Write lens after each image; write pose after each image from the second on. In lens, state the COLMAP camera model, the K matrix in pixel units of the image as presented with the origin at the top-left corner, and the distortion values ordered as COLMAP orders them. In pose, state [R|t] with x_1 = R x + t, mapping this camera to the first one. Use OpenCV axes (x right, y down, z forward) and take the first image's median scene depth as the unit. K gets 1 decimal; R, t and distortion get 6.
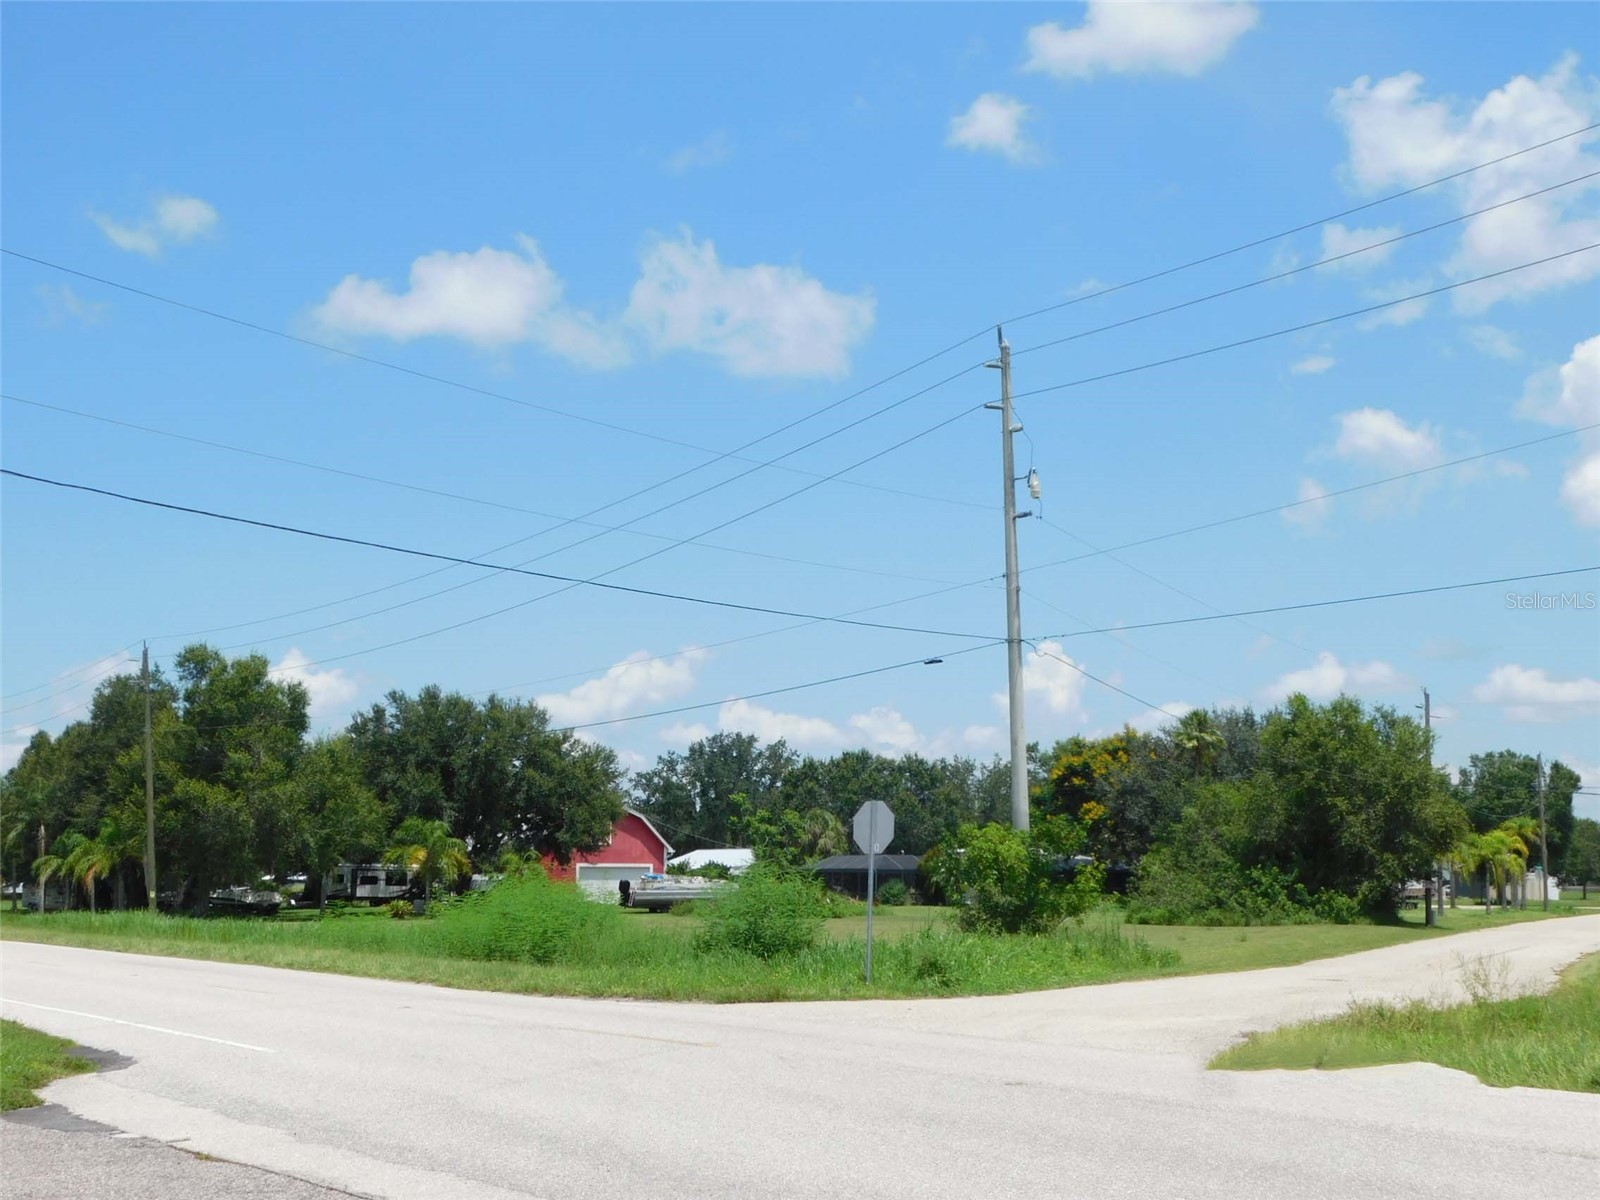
lens RADIAL K [[2479.0, 0, 872.6], [0, 2479.0, 542.6], [0, 0, 1]] dist [0.020471, 0.000000]
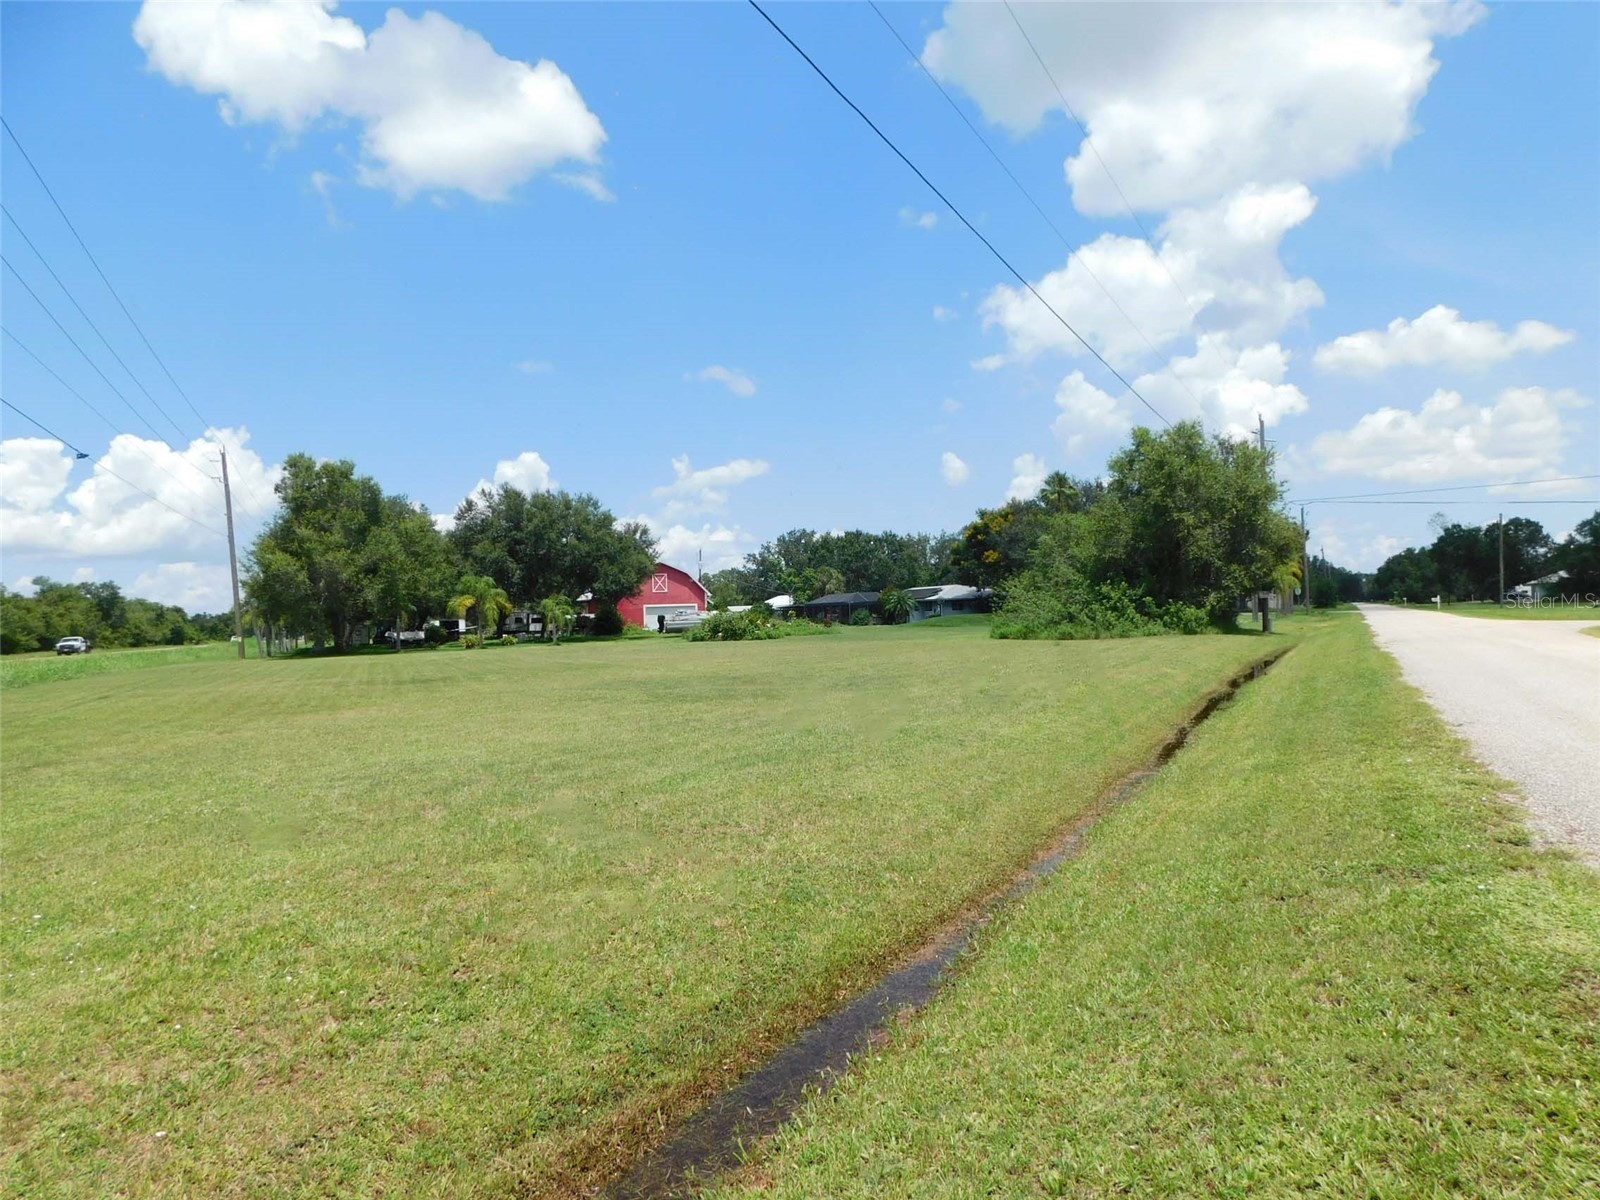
lens RADIAL K [[1055.0, 0, 807.7], [0, 1055.0, 600.7], [0, 0, 1]] dist [-0.069613, 0.054404]
pose [[0.991026, -0.036041, -0.128722, 0.081198], [0.051684, 0.991387, 0.120335, 0.073190], [0.123276, -0.125907, 0.984353, 0.510852]]
